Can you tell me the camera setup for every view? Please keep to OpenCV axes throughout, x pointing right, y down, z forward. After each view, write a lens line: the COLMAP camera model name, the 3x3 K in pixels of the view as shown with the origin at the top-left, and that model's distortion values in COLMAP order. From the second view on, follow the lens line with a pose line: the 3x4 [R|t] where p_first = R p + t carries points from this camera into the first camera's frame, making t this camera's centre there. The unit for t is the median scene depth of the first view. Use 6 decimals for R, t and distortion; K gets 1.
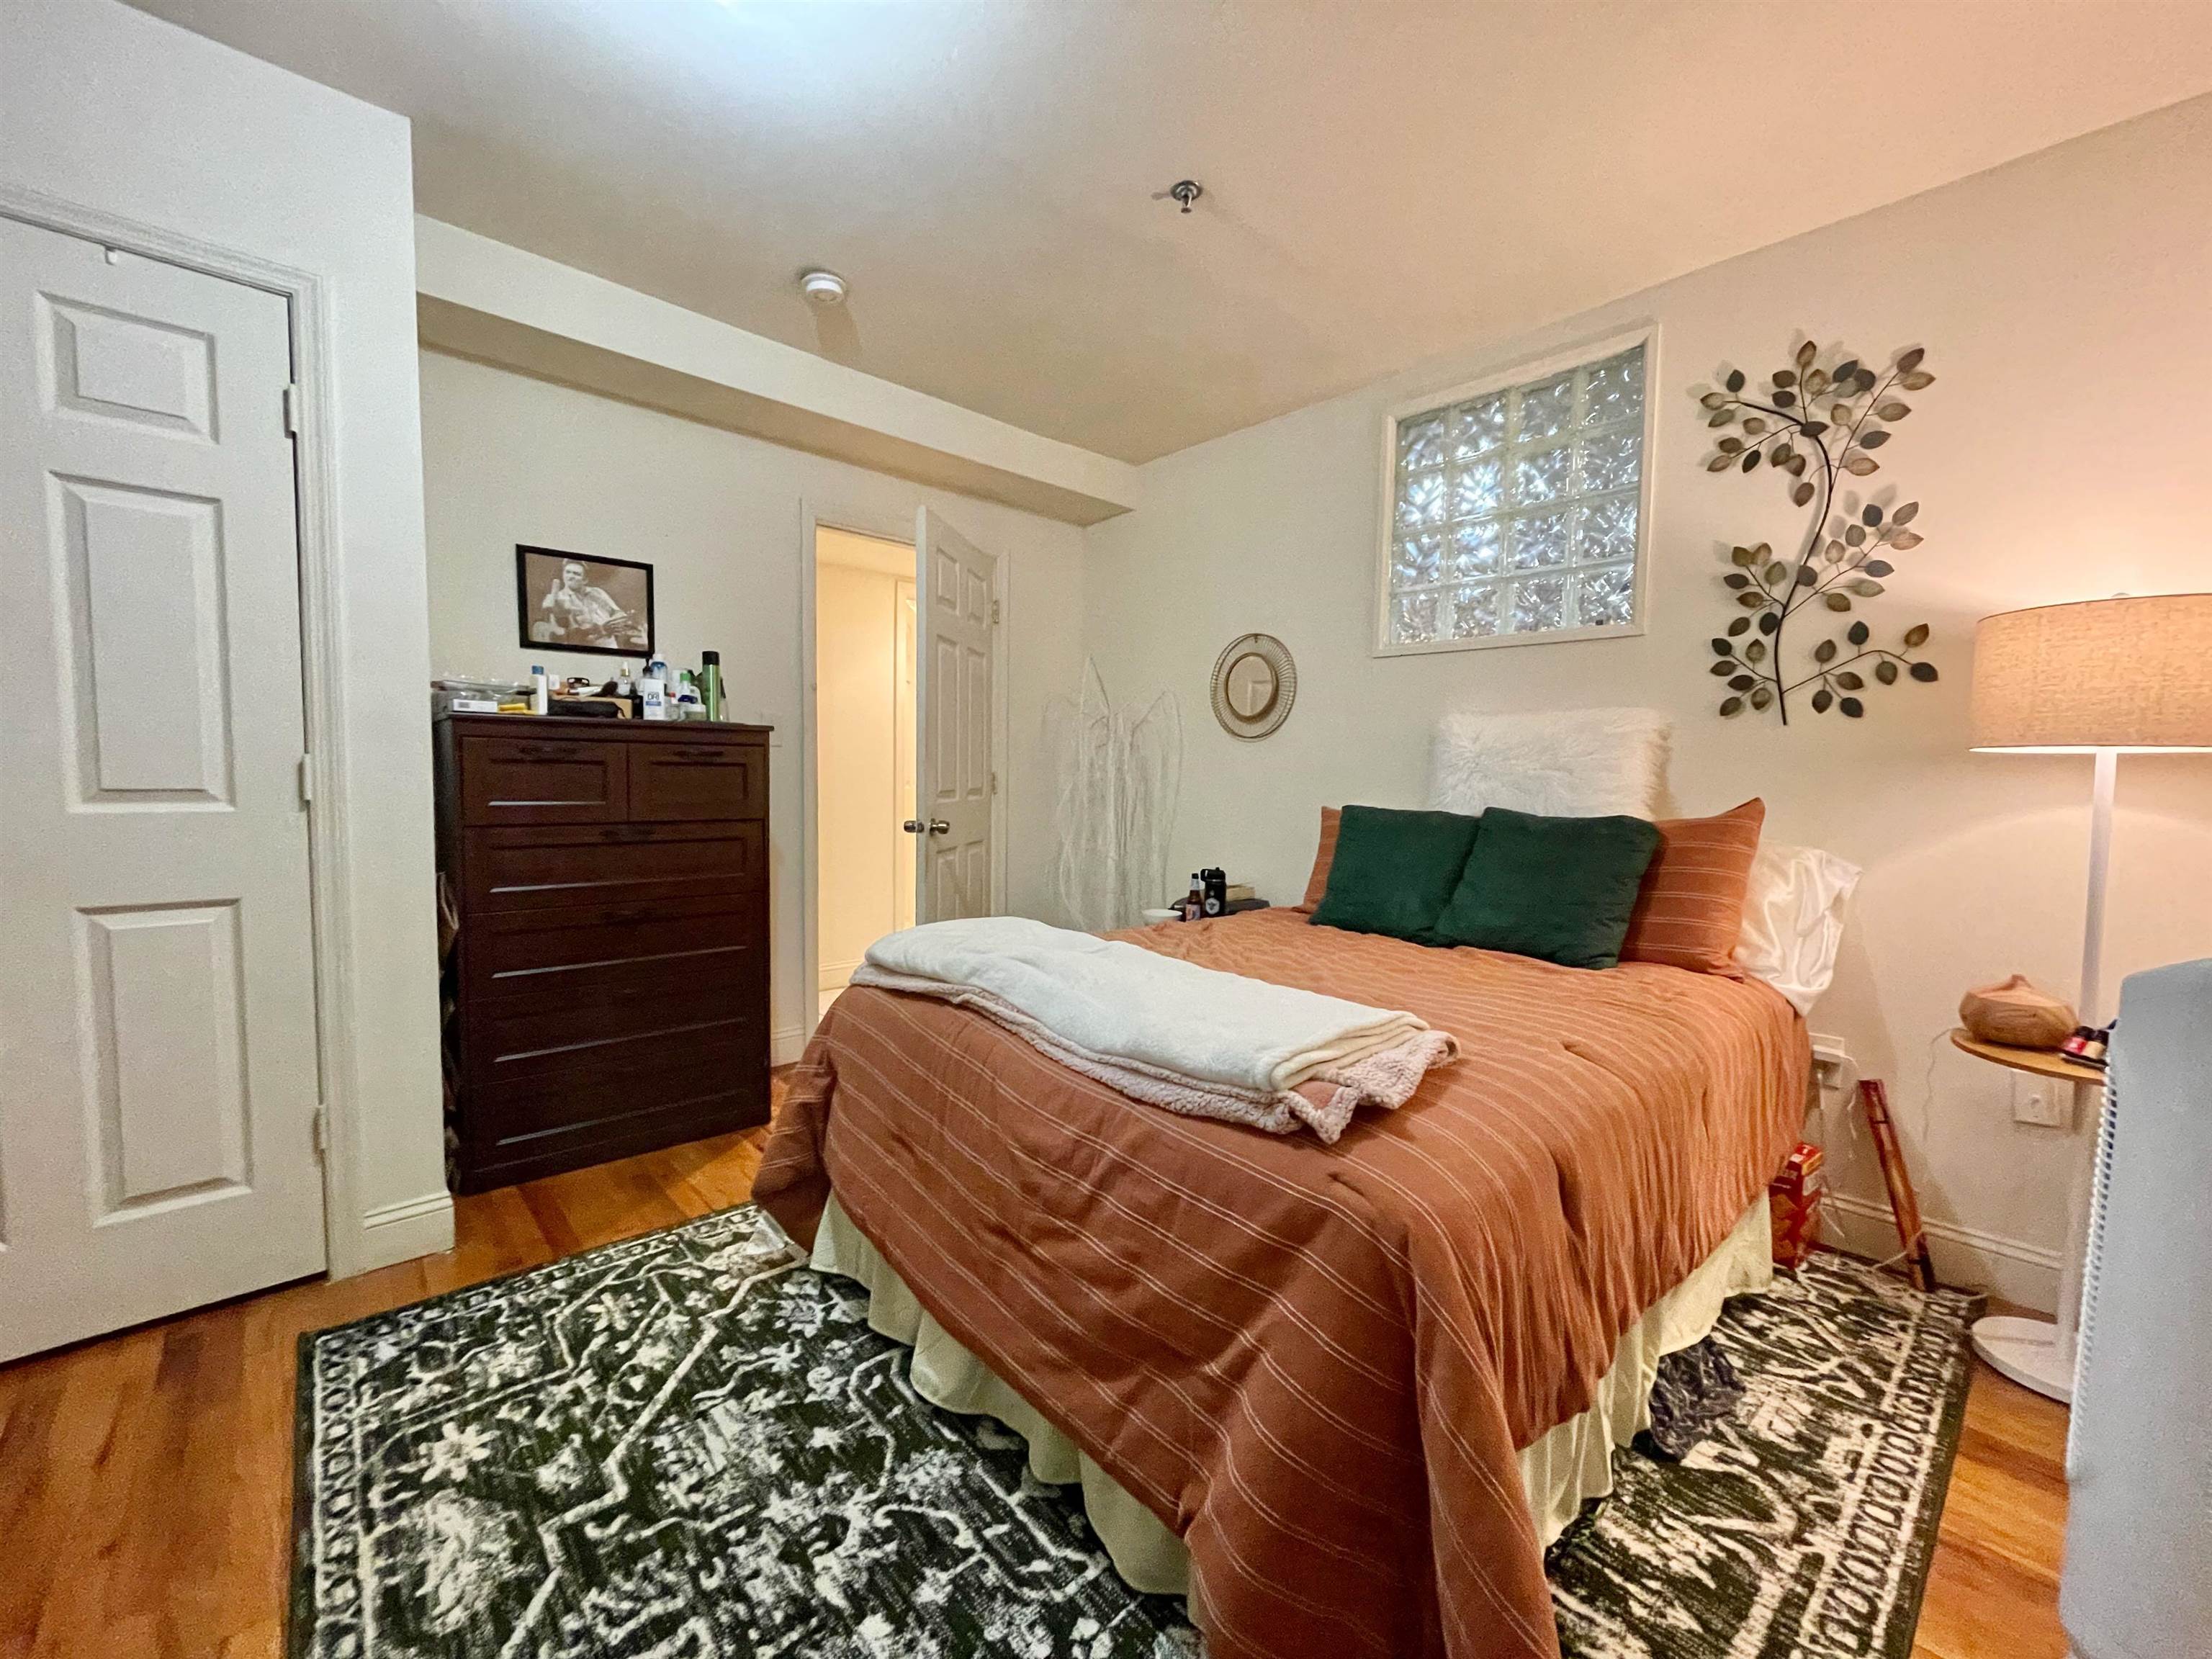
lens RADIAL K [[902.3, 0, 1106.4], [0, 902.3, 824.0], [0, 0, 1]] dist [-0.004258, 0.000001]
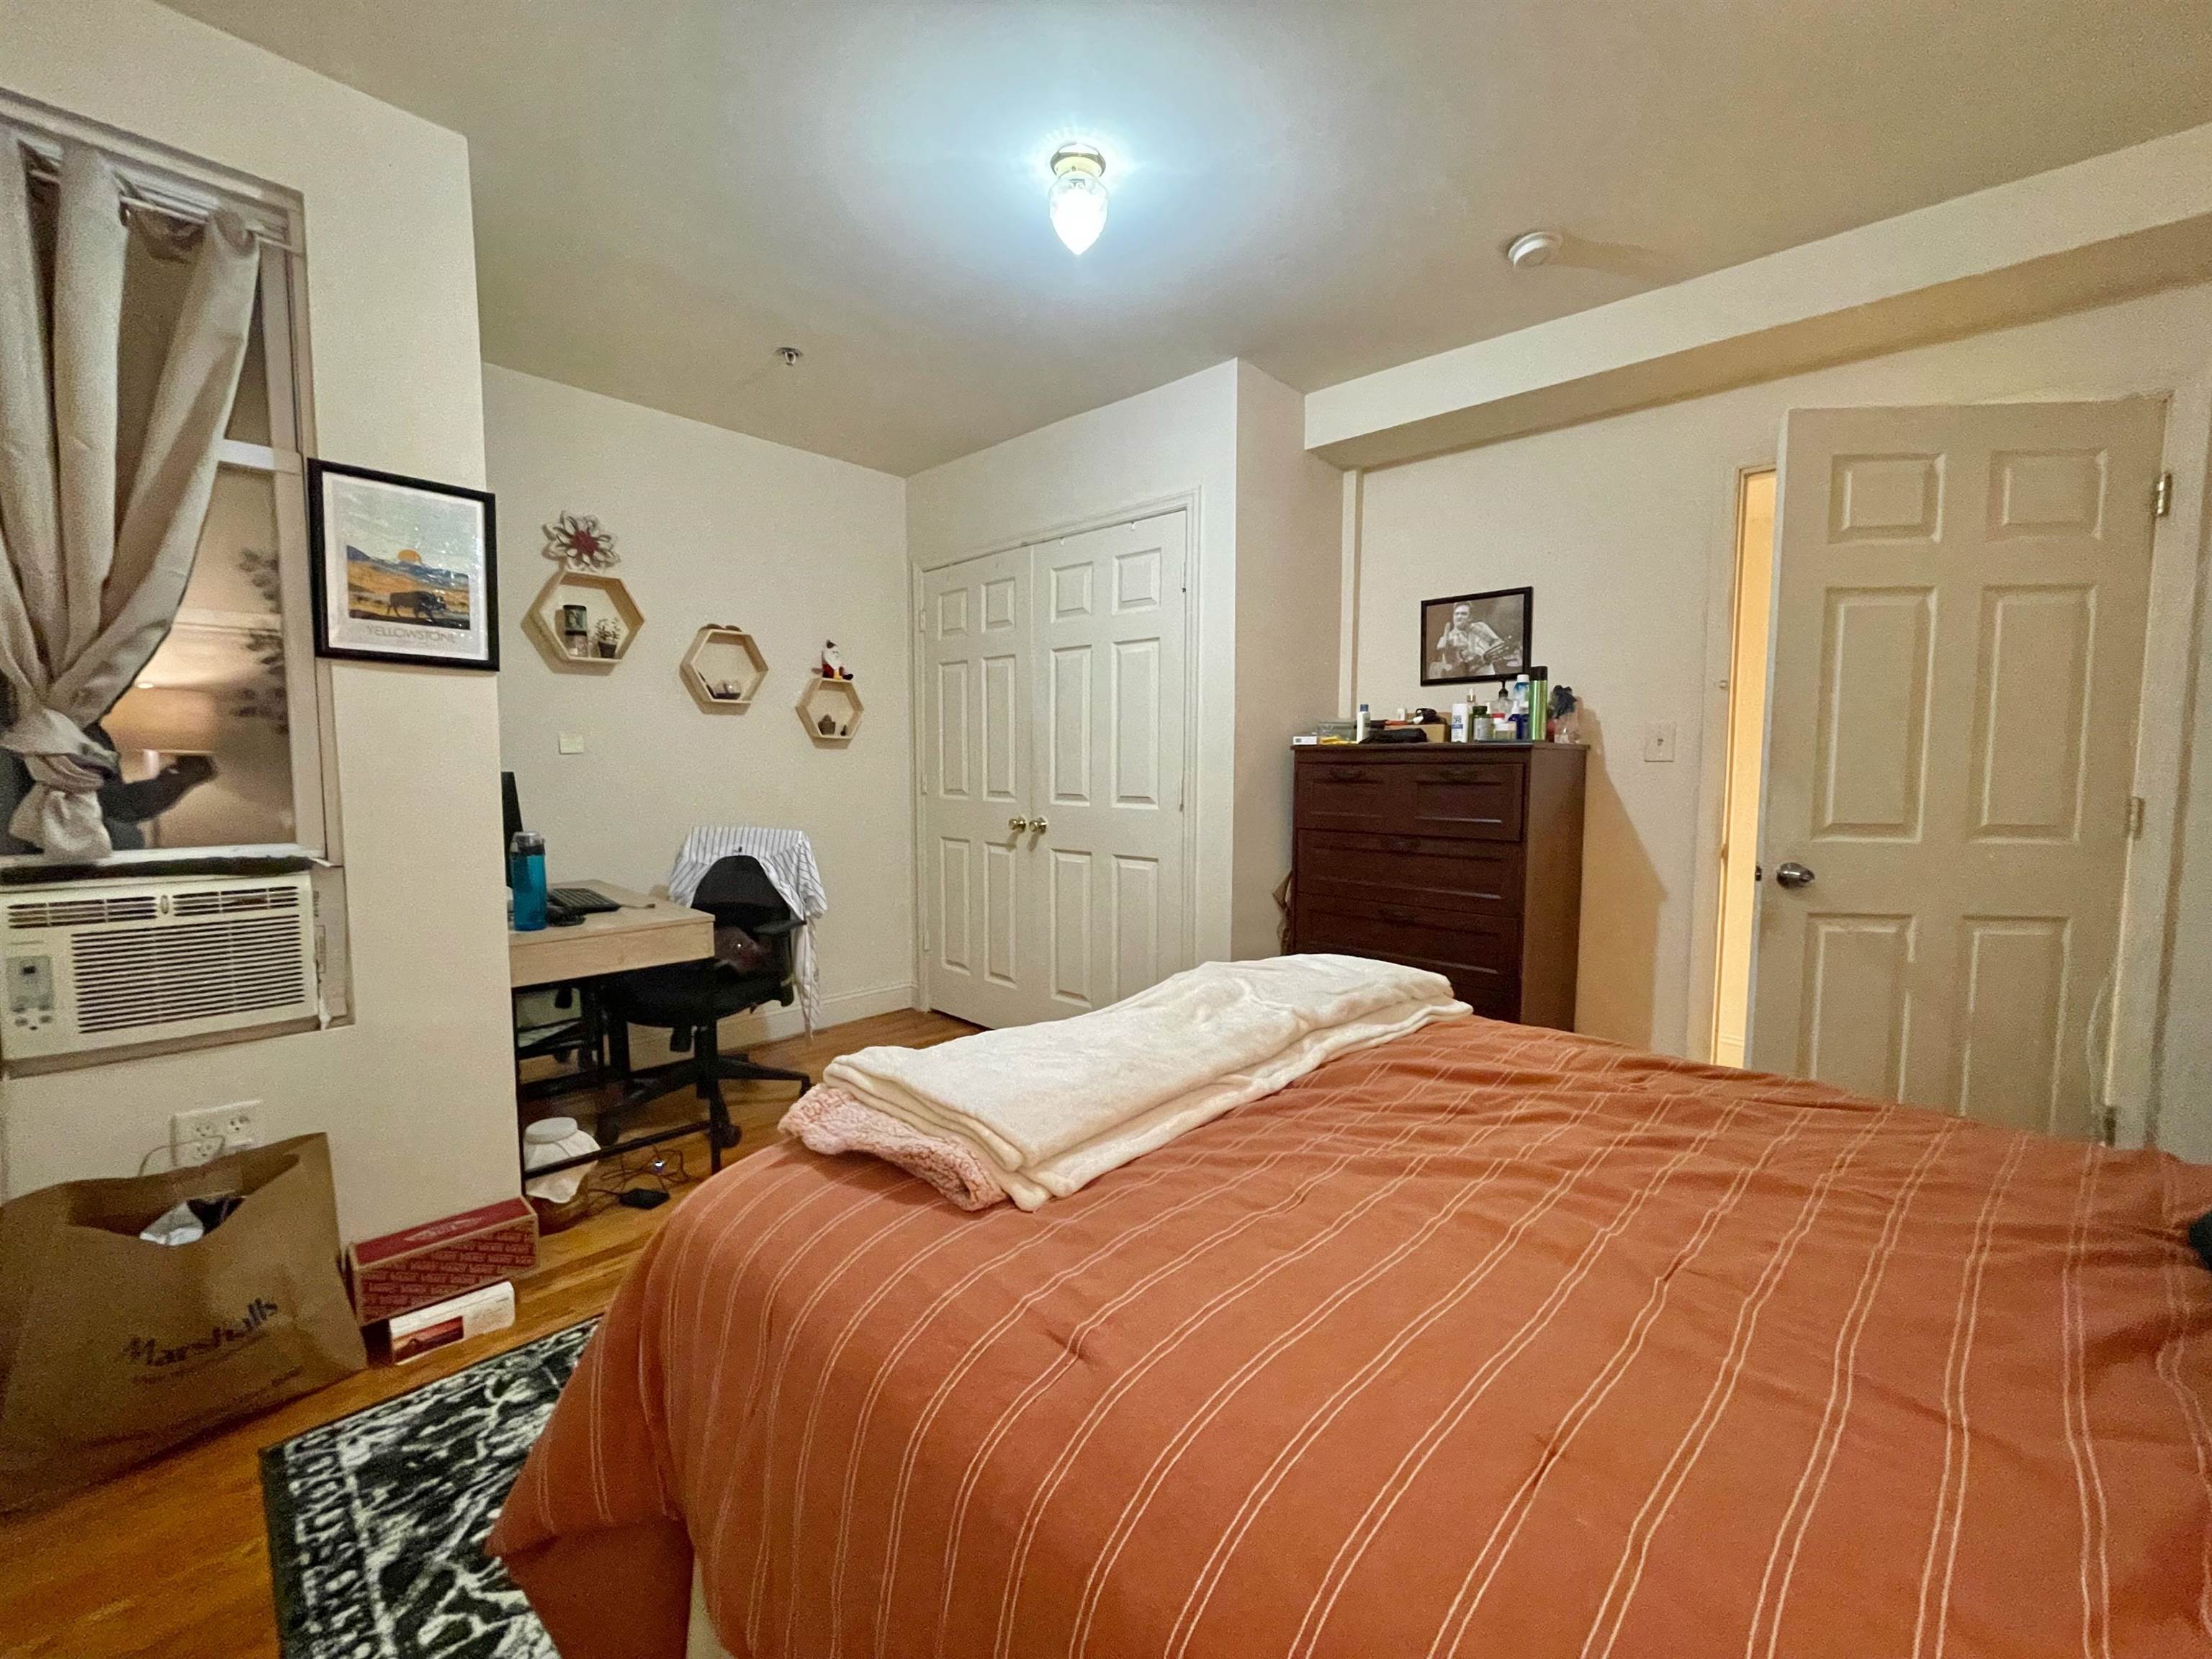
lens RADIAL K [[902.3, 0, 1102.9], [0, 902.3, 829.1], [0, 0, 1]] dist [-0.004258, 0.000001]
pose [[0.070180, 0.050589, -0.996251, 0.728578], [-0.066349, 0.996738, 0.045940, -0.046179], [0.995325, 0.062876, 0.073308, 0.696067]]
